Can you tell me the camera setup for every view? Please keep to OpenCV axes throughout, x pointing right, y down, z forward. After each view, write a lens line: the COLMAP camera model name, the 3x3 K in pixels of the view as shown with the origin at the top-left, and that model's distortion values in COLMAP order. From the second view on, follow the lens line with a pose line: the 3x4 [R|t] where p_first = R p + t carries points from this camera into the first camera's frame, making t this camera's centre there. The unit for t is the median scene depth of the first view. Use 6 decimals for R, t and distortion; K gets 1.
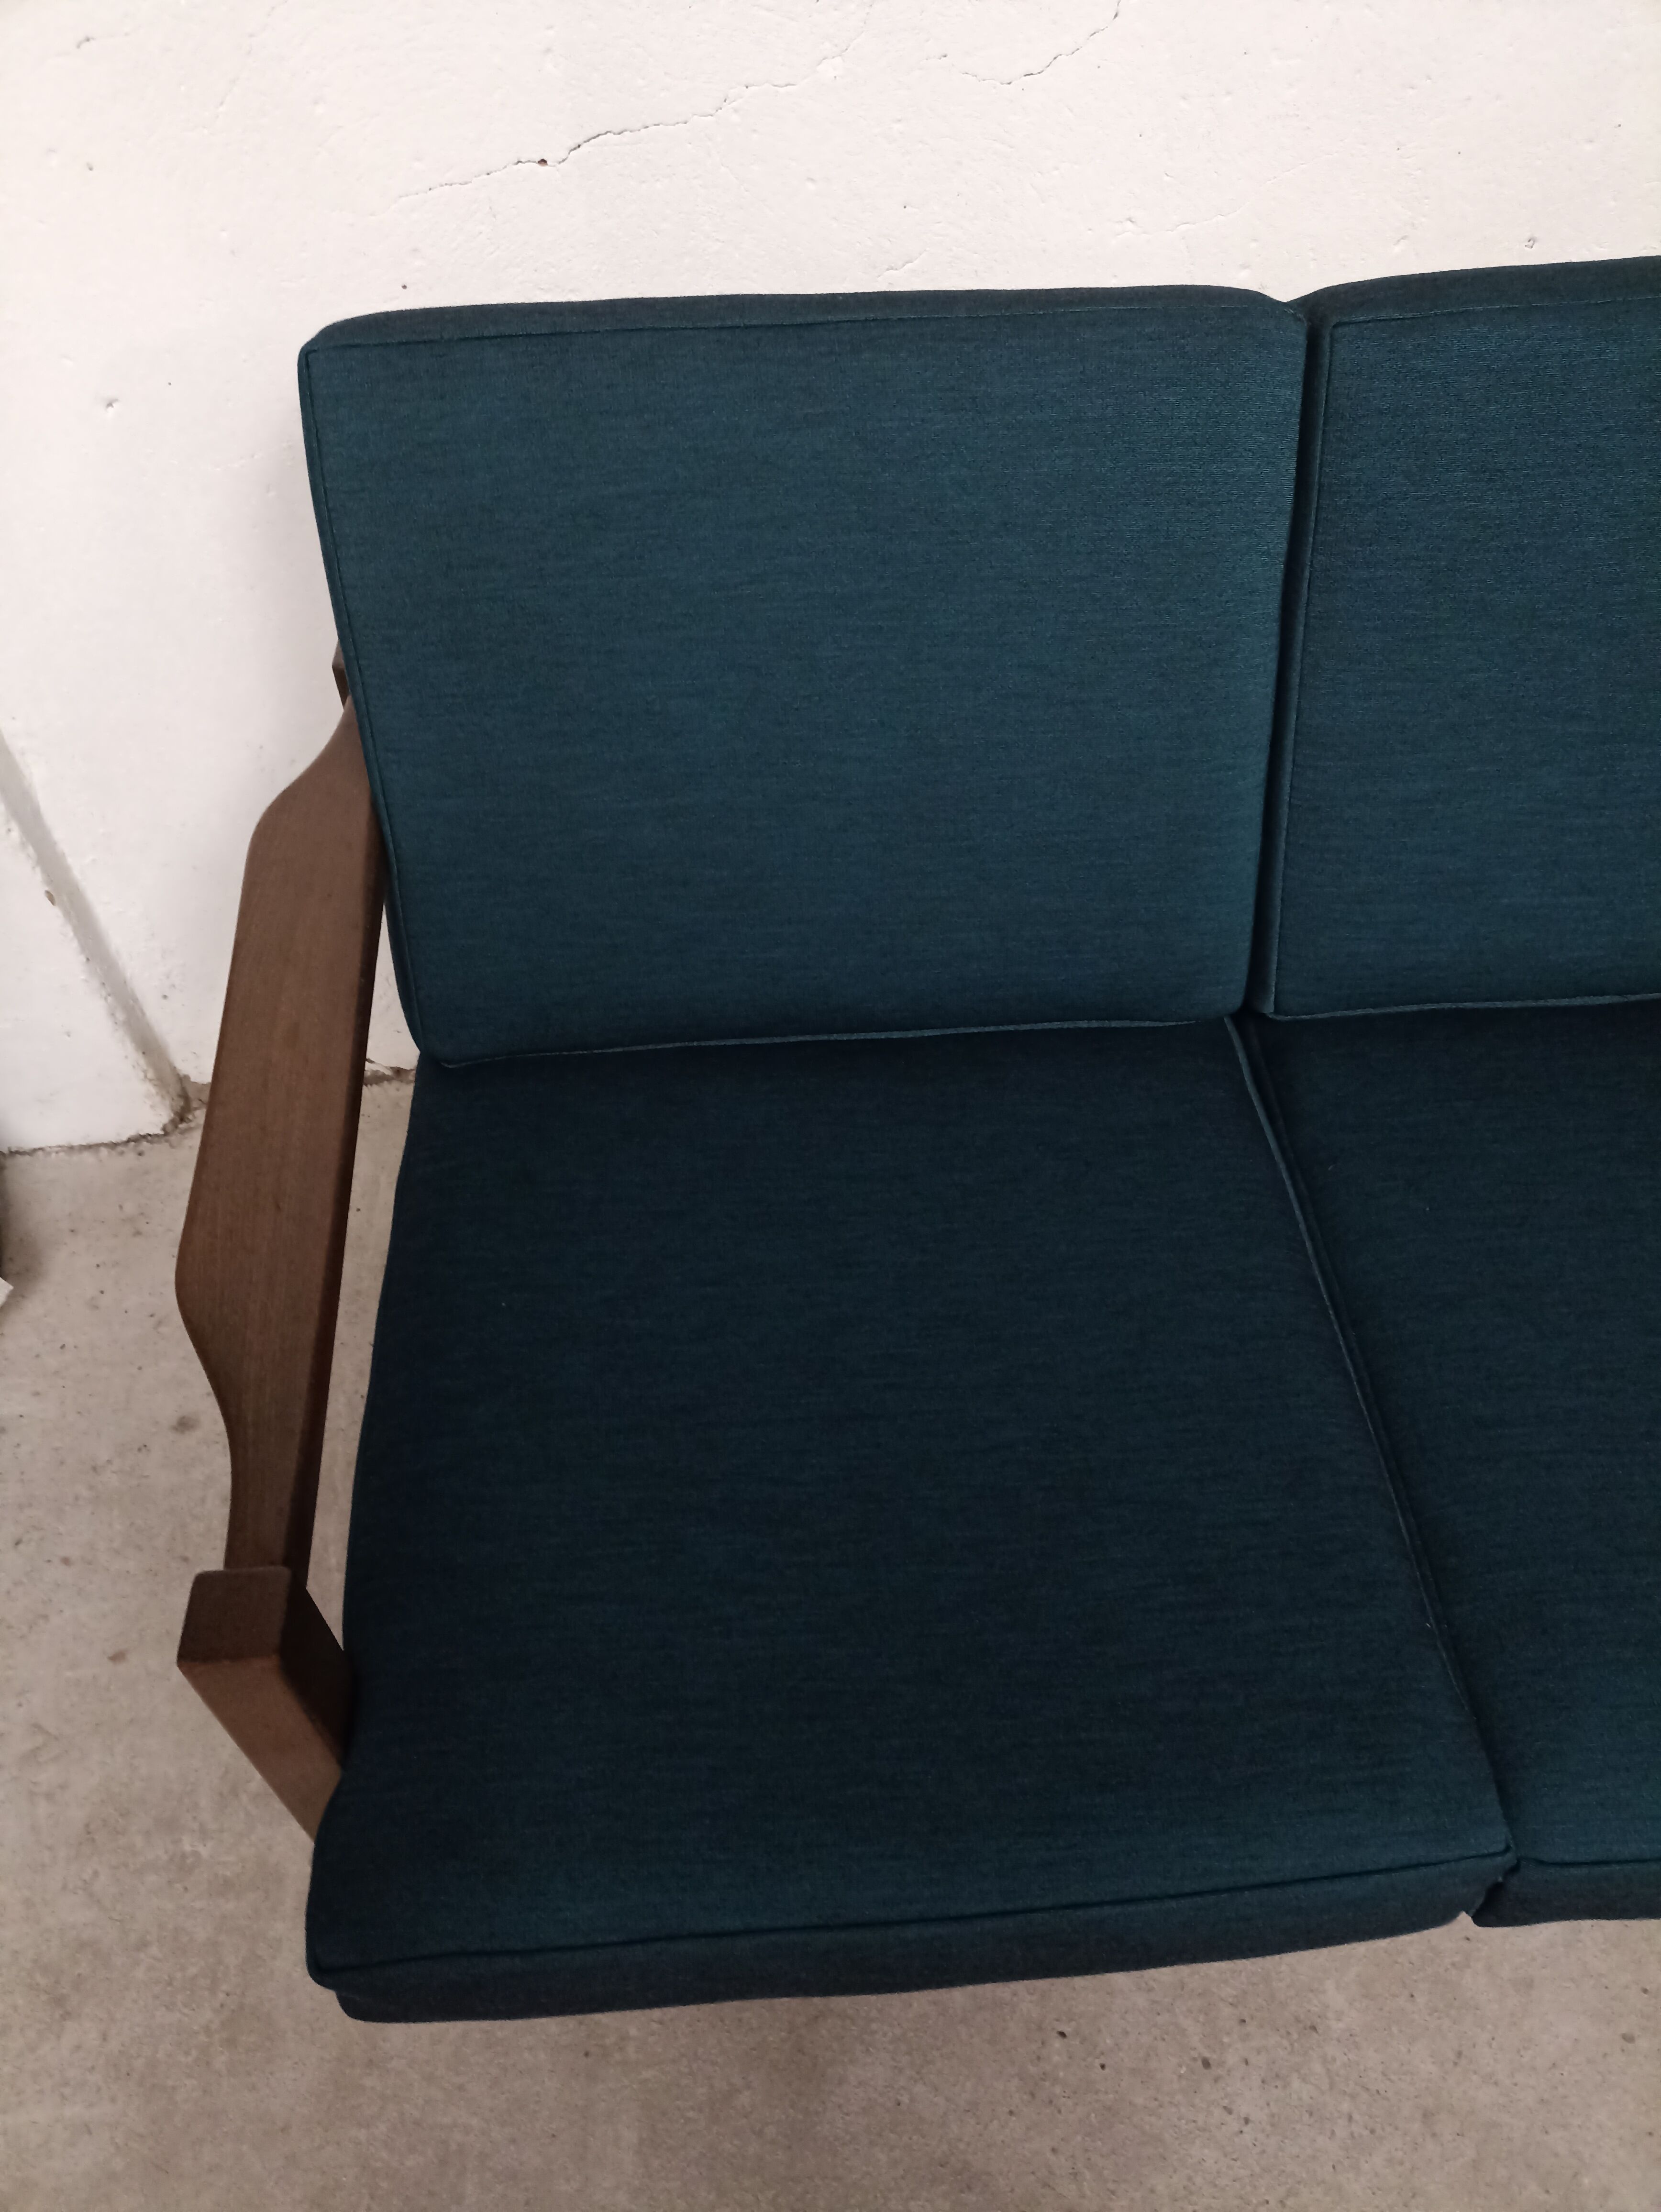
lens RADIAL K [[1613.5, 0, 791.1], [0, 1613.5, 1098.0], [0, 0, 1]] dist [0.037282, -0.036072]
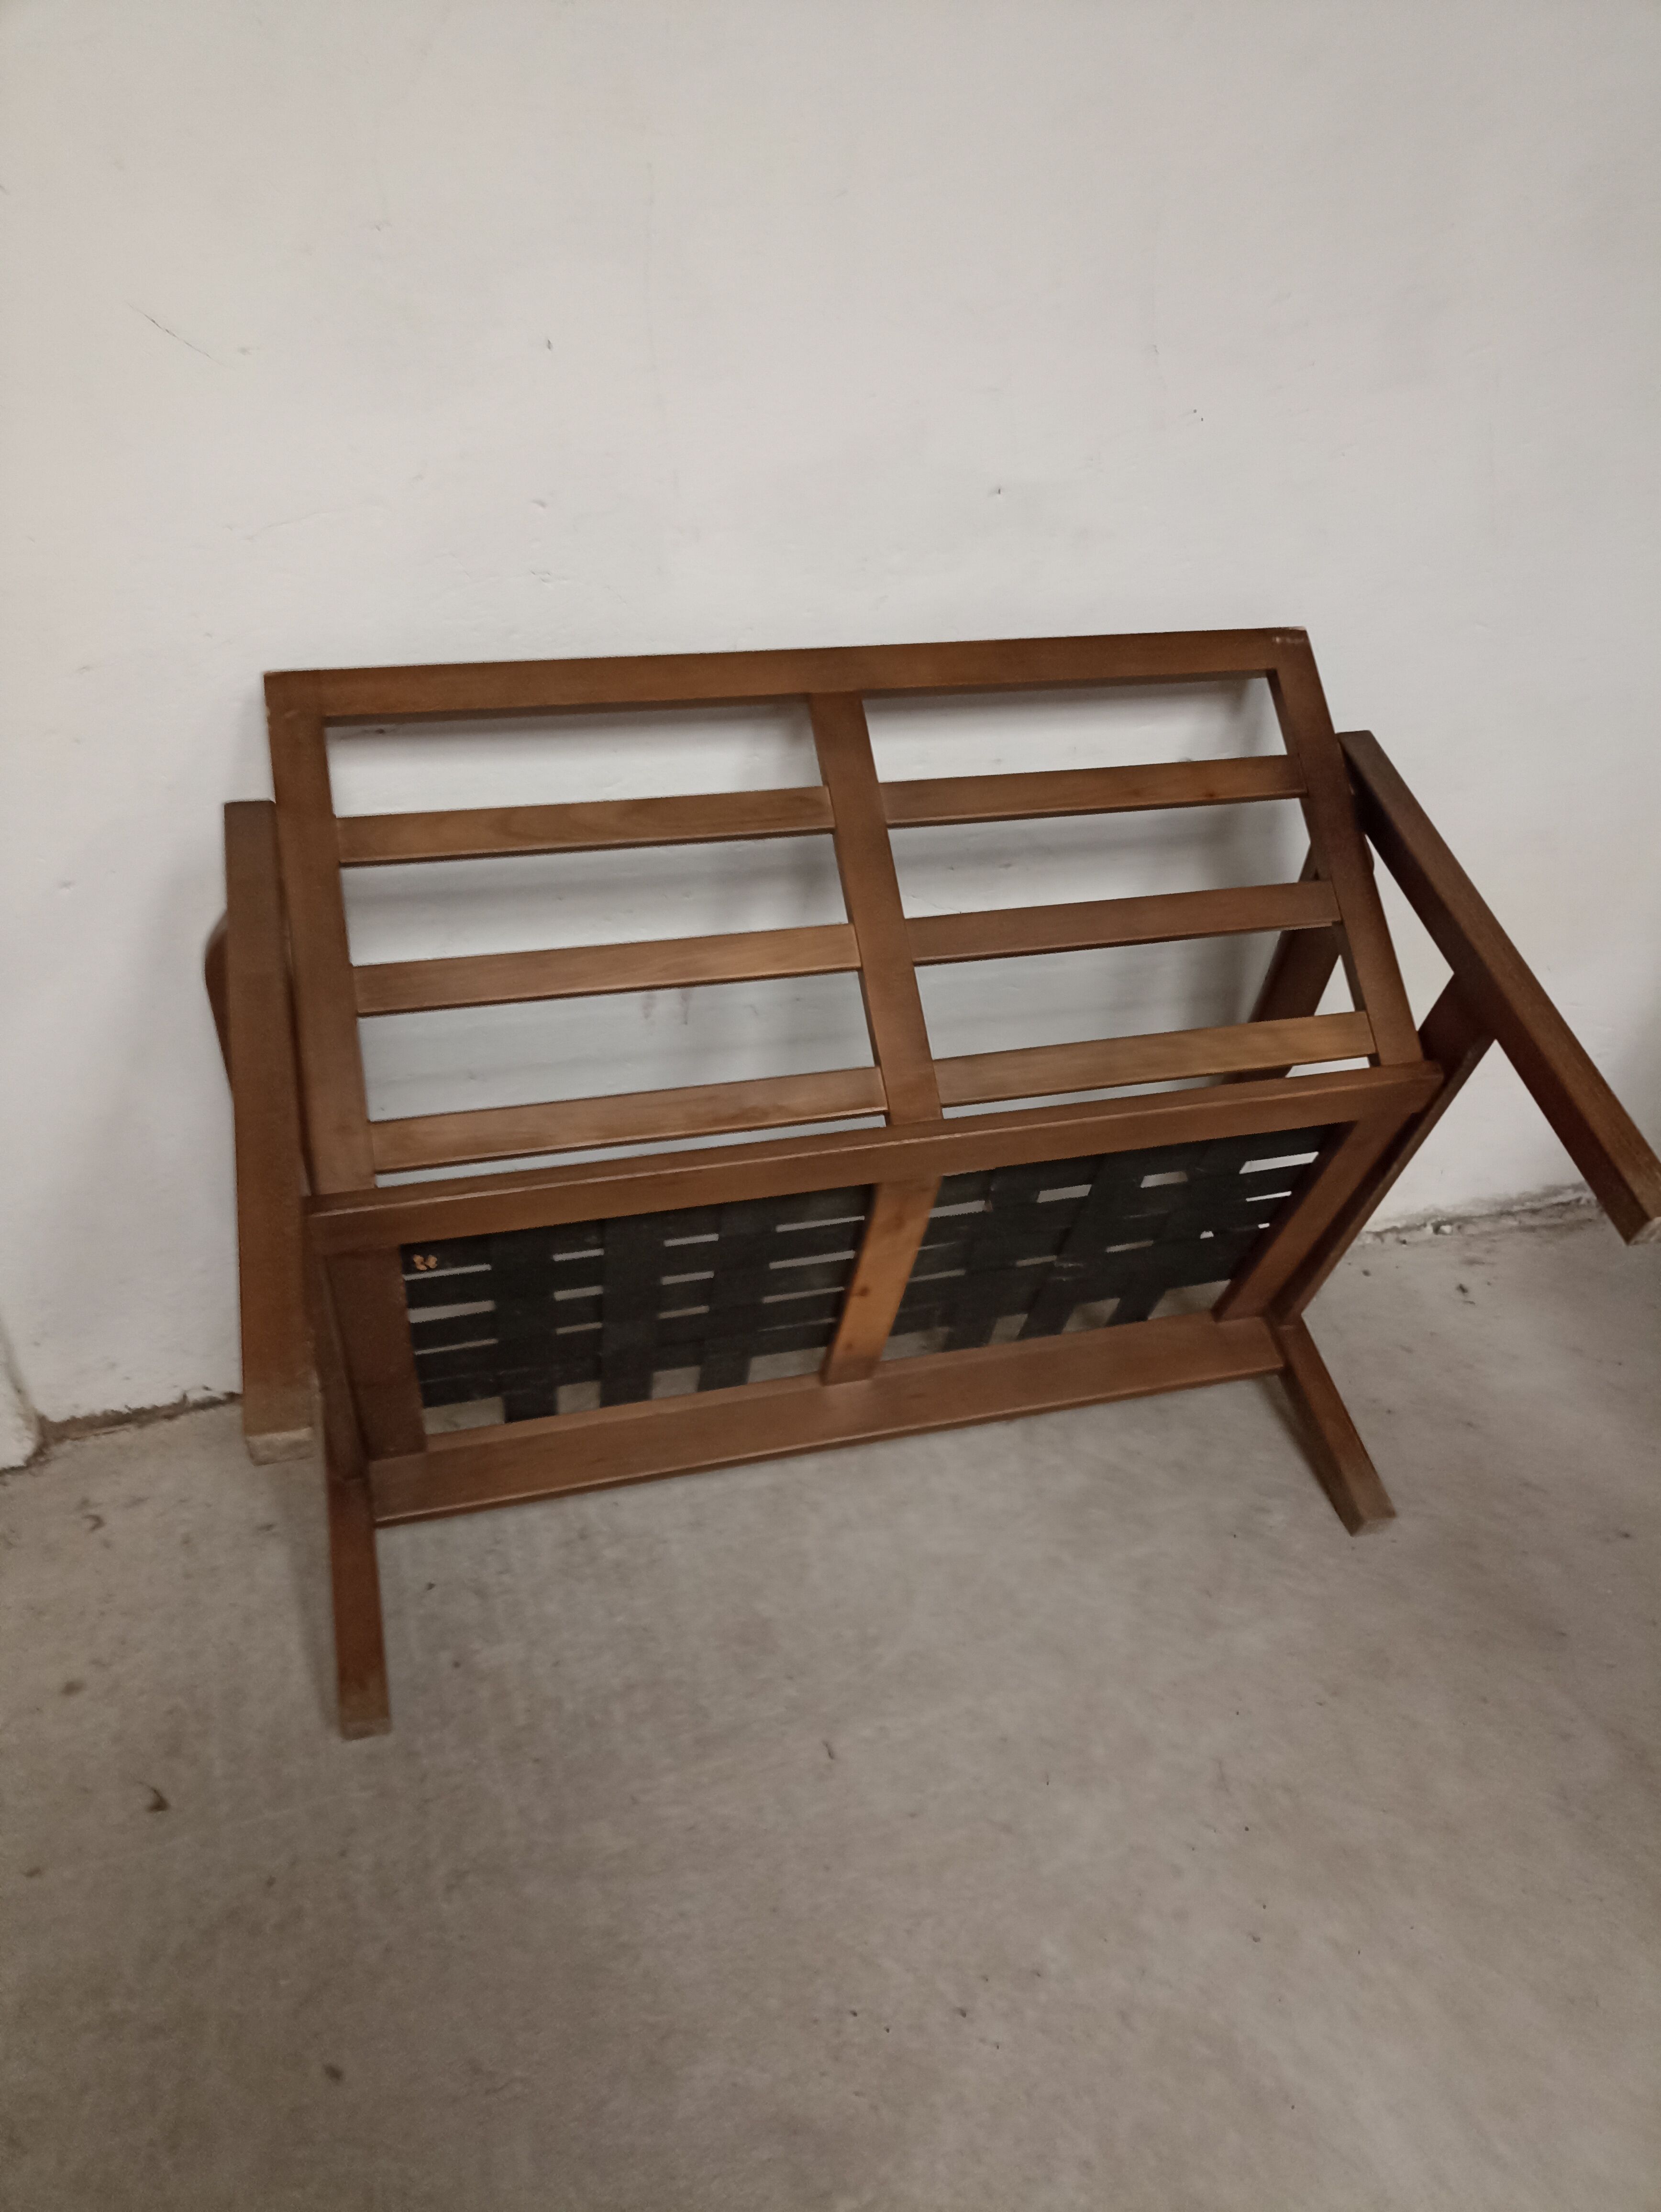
lens RADIAL K [[1597.8, 0, 798.0], [0, 1597.8, 1109.5], [0, 0, 1]] dist [0.004852, -0.004812]
pose [[0.977393, -0.061917, 0.202159, -0.089520], [0.114878, 0.958226, -0.261926, 0.213636], [-0.177496, 0.279229, 0.943677, -0.391218]]
